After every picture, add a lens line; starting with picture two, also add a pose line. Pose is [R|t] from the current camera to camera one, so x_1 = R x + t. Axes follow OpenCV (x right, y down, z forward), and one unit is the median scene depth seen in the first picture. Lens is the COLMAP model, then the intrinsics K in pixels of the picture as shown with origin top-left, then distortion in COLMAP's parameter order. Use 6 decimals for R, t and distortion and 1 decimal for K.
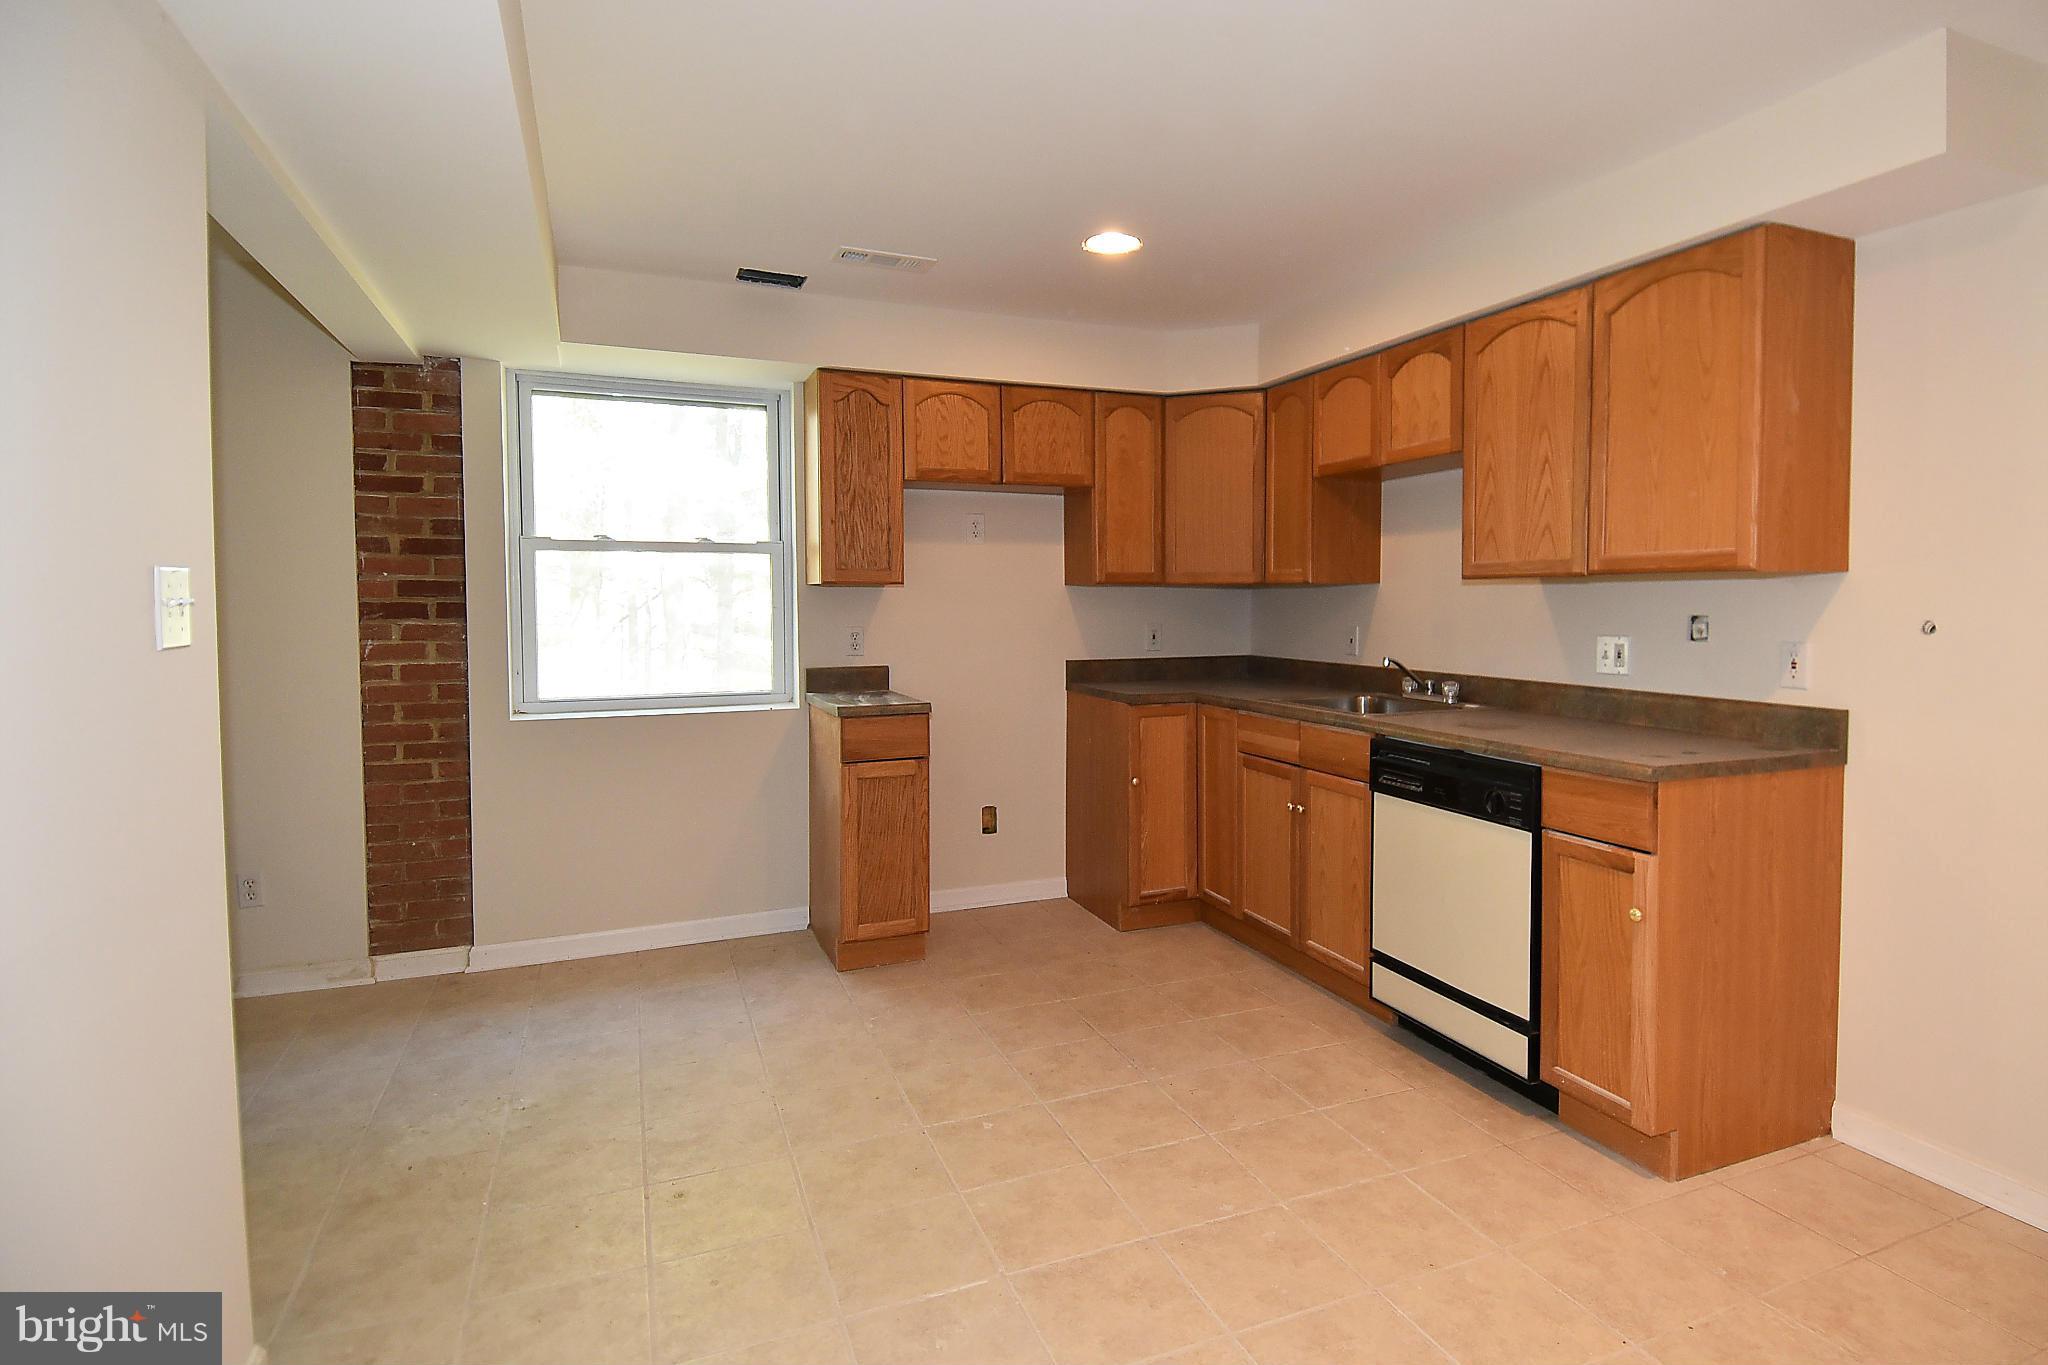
lens RADIAL K [[1074.9, 0, 1084.9], [0, 1074.9, 639.2], [0, 0, 1]] dist [0.058304, -0.065613]
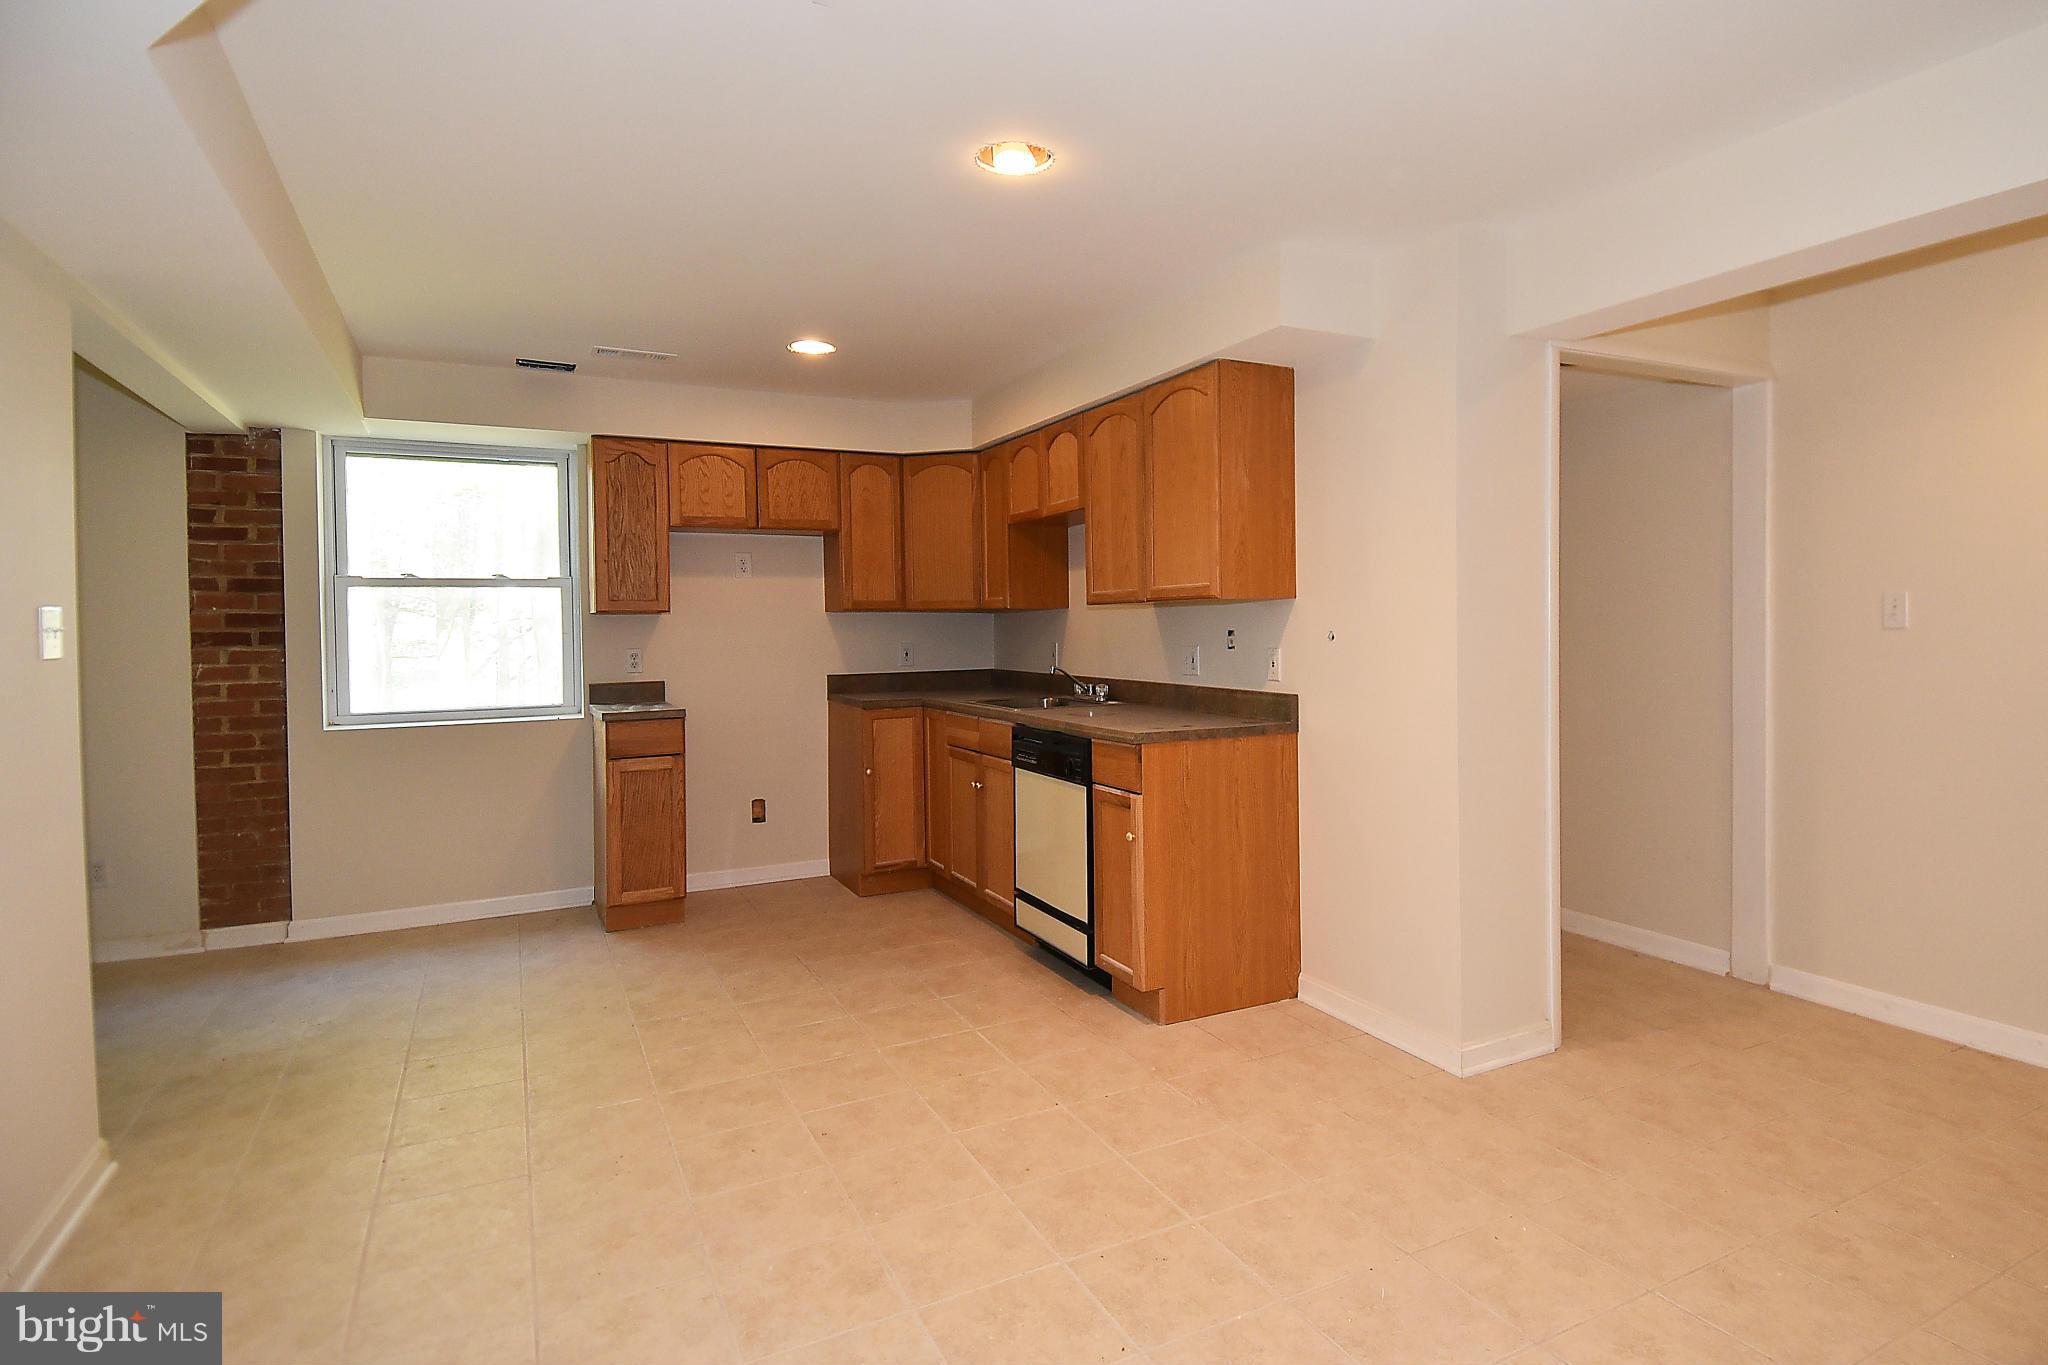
lens RADIAL K [[1105.6, 0, 1096.5], [0, 1105.6, 637.9], [0, 0, 1]] dist [0.060698, -0.064692]
pose [[0.996677, -0.011977, 0.080573, 0.223376], [0.013924, 0.999624, -0.023638, 0.014890], [-0.080260, 0.024681, 0.996468, -0.302352]]
